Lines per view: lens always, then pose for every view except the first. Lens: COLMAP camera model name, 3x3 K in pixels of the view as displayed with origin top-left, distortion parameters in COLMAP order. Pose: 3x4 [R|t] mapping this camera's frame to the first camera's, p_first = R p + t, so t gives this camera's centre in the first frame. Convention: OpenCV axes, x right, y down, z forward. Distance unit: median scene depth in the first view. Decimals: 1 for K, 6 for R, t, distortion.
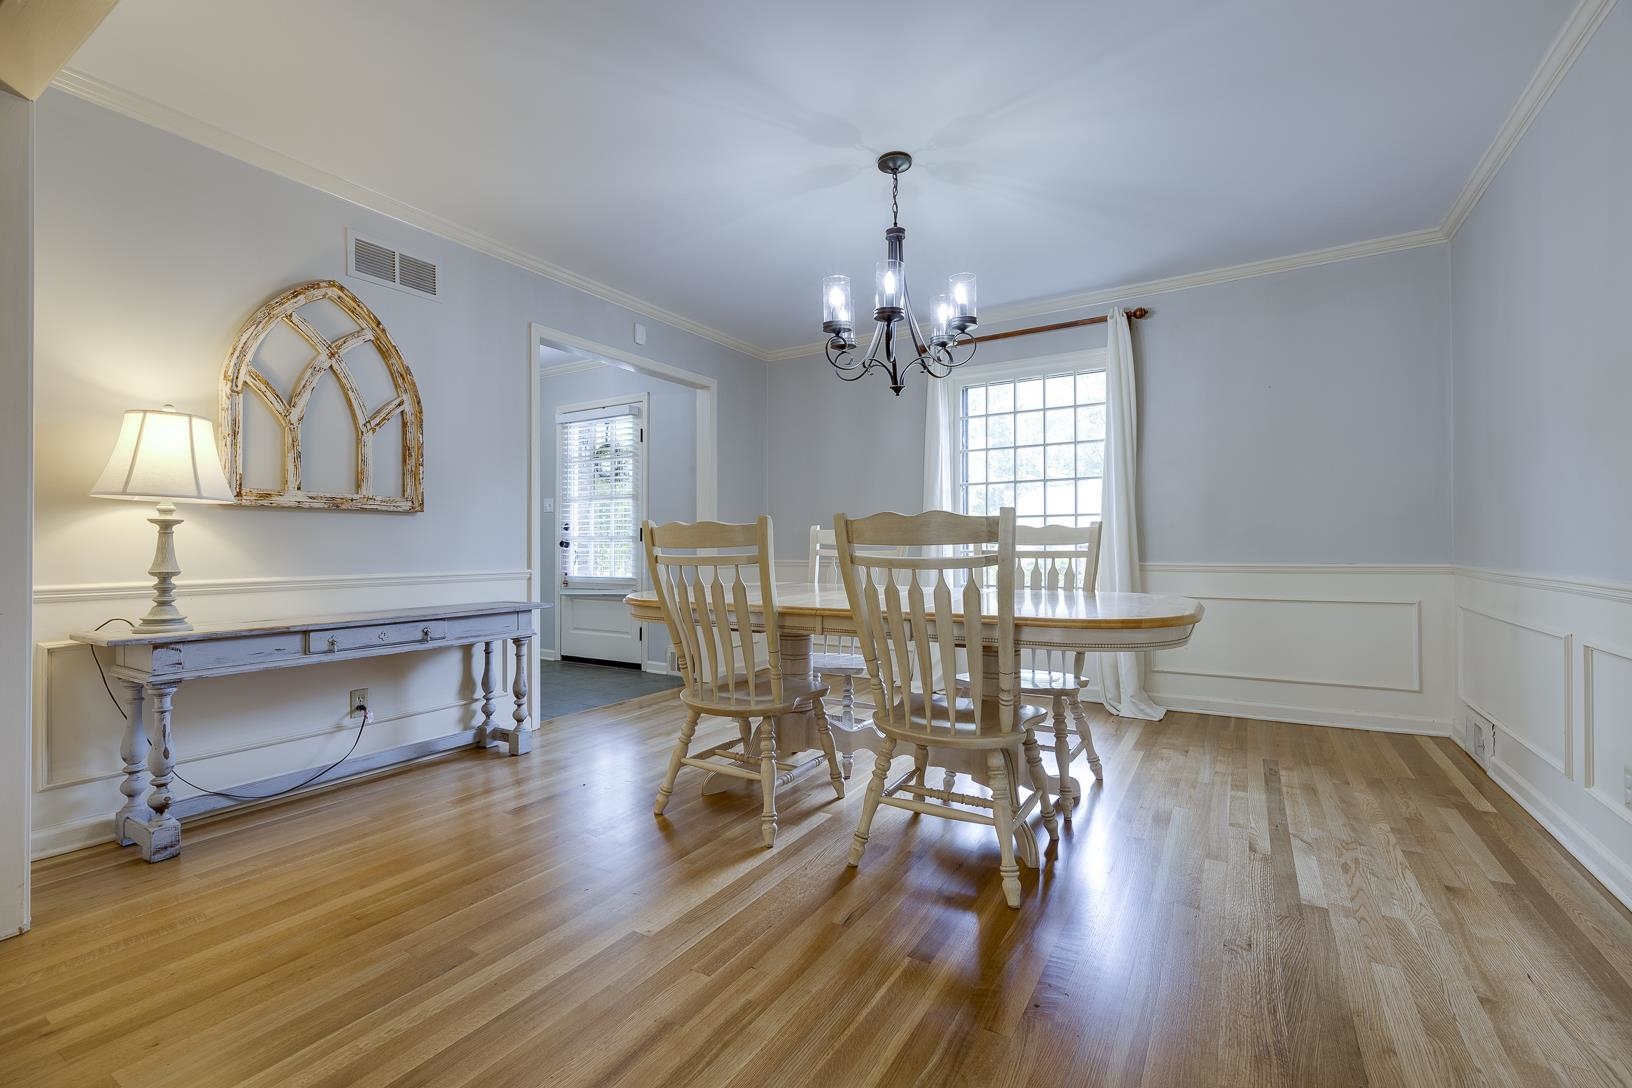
lens RADIAL K [[715.8, 0, 803.4], [0, 715.8, 544.7], [0, 0, 1]] dist [0.000807, 0.000012]
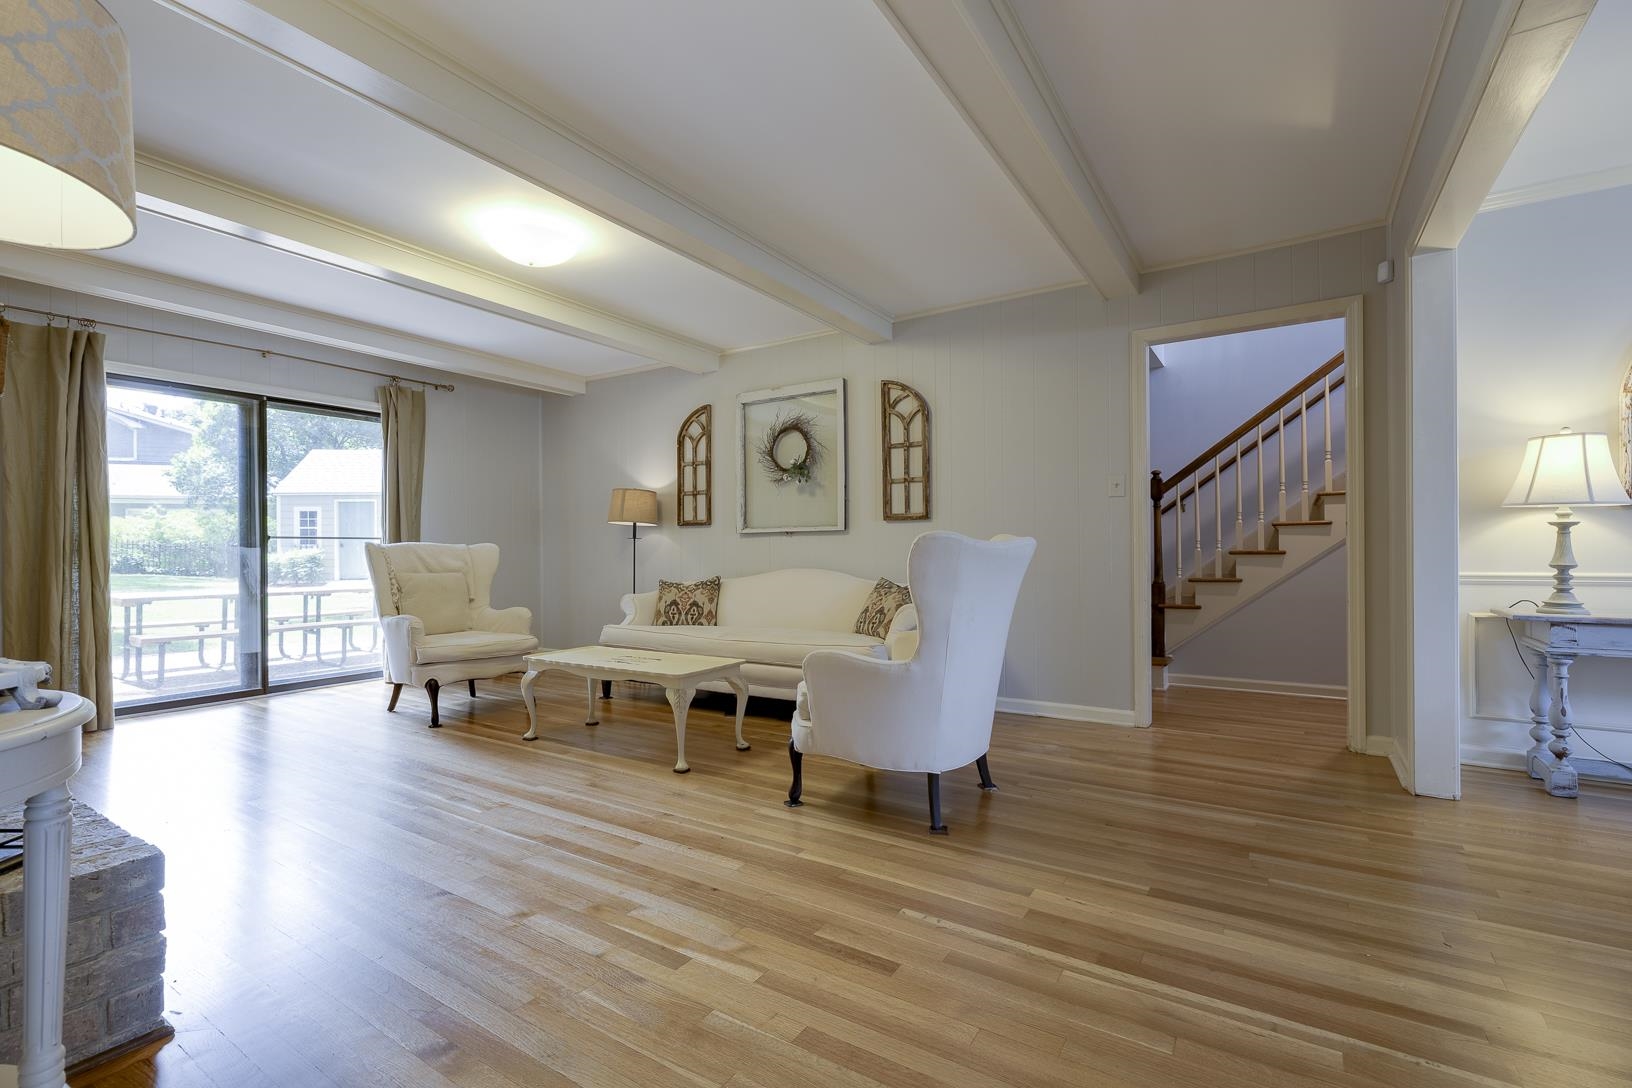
lens RADIAL K [[715.8, 0, 803.4], [0, 715.8, 544.7], [0, 0, 1]] dist [0.000807, 0.000012]
pose [[-0.028751, 0.002488, -0.999584, 0.372468], [0.014859, 0.999887, 0.002062, -0.018503], [0.999476, -0.014794, -0.028784, -0.263483]]
